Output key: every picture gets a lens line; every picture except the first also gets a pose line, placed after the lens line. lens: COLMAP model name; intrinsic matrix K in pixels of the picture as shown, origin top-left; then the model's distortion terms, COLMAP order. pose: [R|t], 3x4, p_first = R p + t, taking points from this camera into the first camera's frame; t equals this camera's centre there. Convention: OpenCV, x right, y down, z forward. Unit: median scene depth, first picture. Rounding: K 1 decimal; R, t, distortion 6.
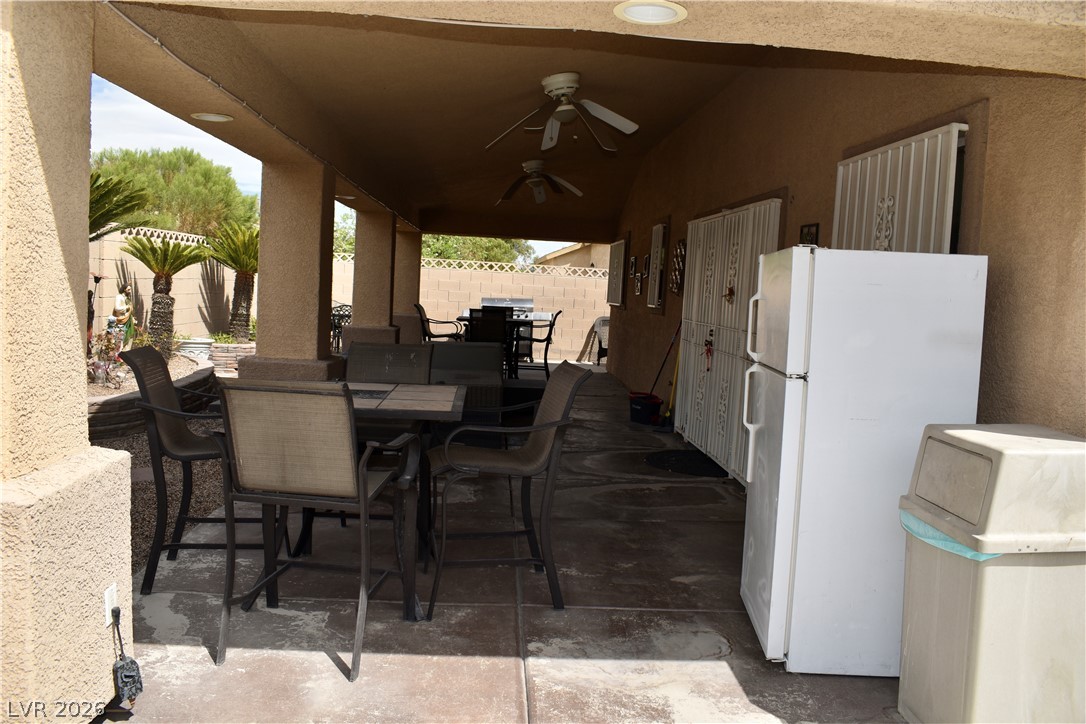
lens RADIAL K [[847.7, 0, 548.0], [0, 847.7, 361.9], [0, 0, 1]] dist [-0.099073, 0.018746]
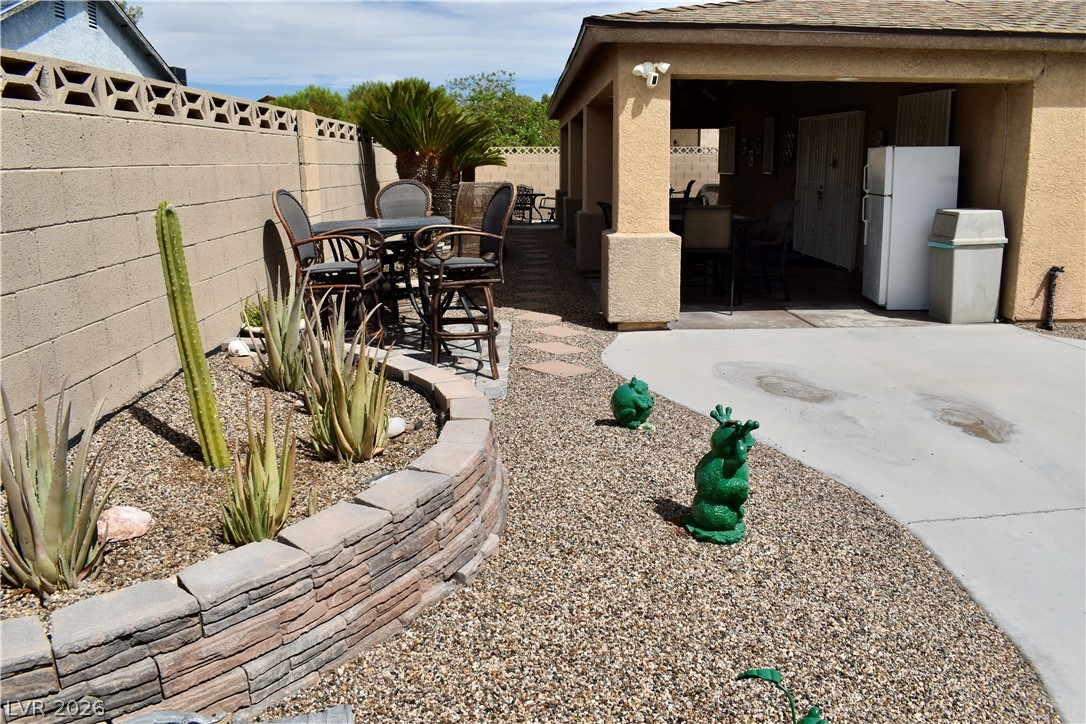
lens RADIAL K [[847.7, 0, 548.0], [0, 847.7, 361.9], [0, 0, 1]] dist [-0.099073, 0.018746]
pose [[0.997259, -0.054263, -0.050300, -0.675949], [0.060899, 0.988067, 0.141477, 0.099396], [0.042023, -0.144152, 0.988663, -1.727792]]
